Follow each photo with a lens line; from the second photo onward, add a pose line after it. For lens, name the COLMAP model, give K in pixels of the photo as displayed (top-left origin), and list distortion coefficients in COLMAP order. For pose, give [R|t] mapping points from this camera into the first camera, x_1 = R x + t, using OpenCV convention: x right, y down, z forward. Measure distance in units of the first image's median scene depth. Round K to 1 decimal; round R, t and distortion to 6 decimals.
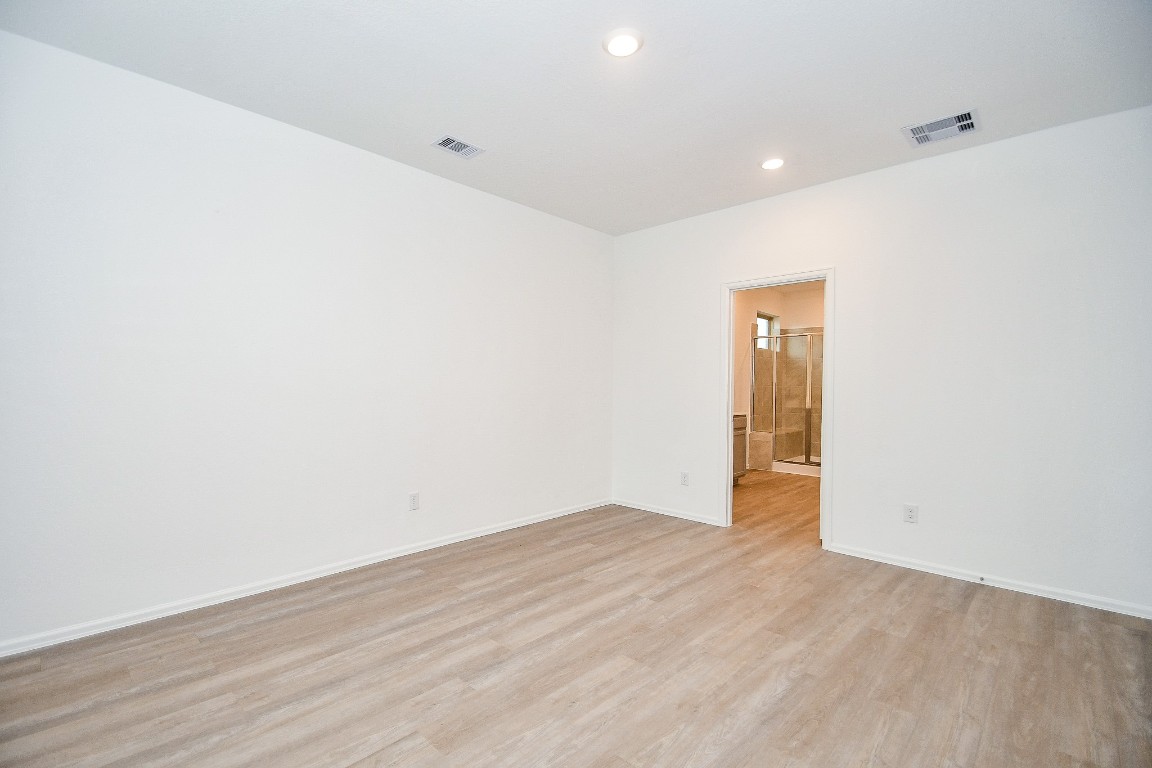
lens RADIAL K [[504.3, 0, 554.3], [0, 504.3, 390.3], [0, 0, 1]] dist [0.024952, -0.022775]
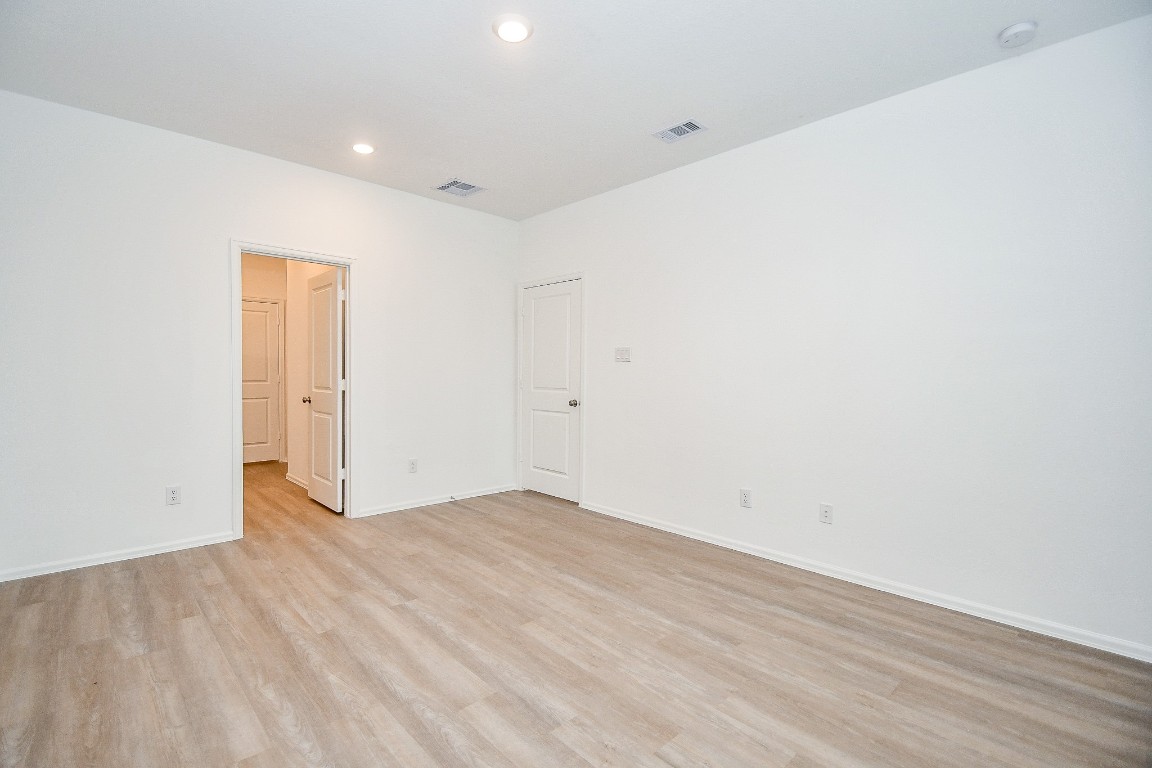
lens RADIAL K [[521.9, 0, 547.1], [0, 521.9, 383.7], [0, 0, 1]] dist [0.028409, -0.025098]
pose [[0.055958, -0.027720, 0.998048, -0.758410], [0.001494, 0.999616, 0.027680, -0.004931], [-0.998432, -0.000057, 0.055978, 0.725334]]
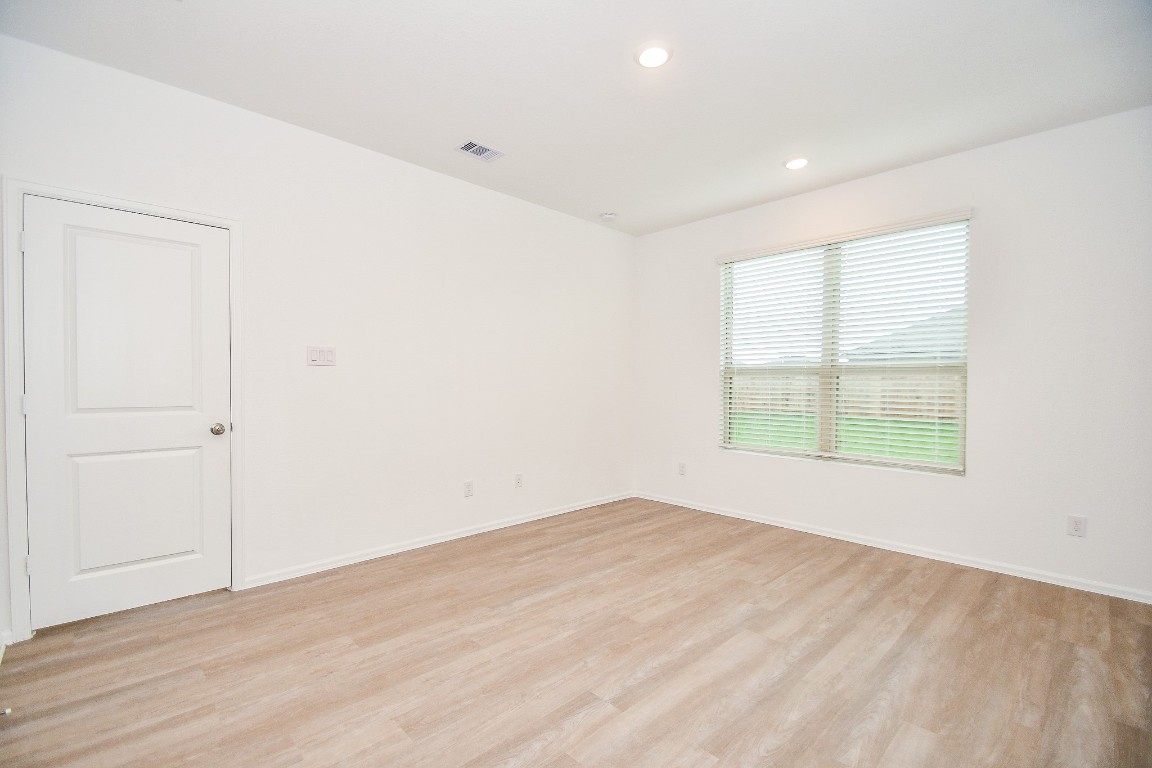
lens RADIAL K [[504.3, 0, 554.3], [0, 504.3, 390.3], [0, 0, 1]] dist [0.024952, -0.022775]
pose [[-0.999183, -0.015914, 0.037154, 0.238283], [-0.015065, 0.999622, 0.023005, -0.005856], [-0.037506, 0.022427, -0.999045, 1.723027]]
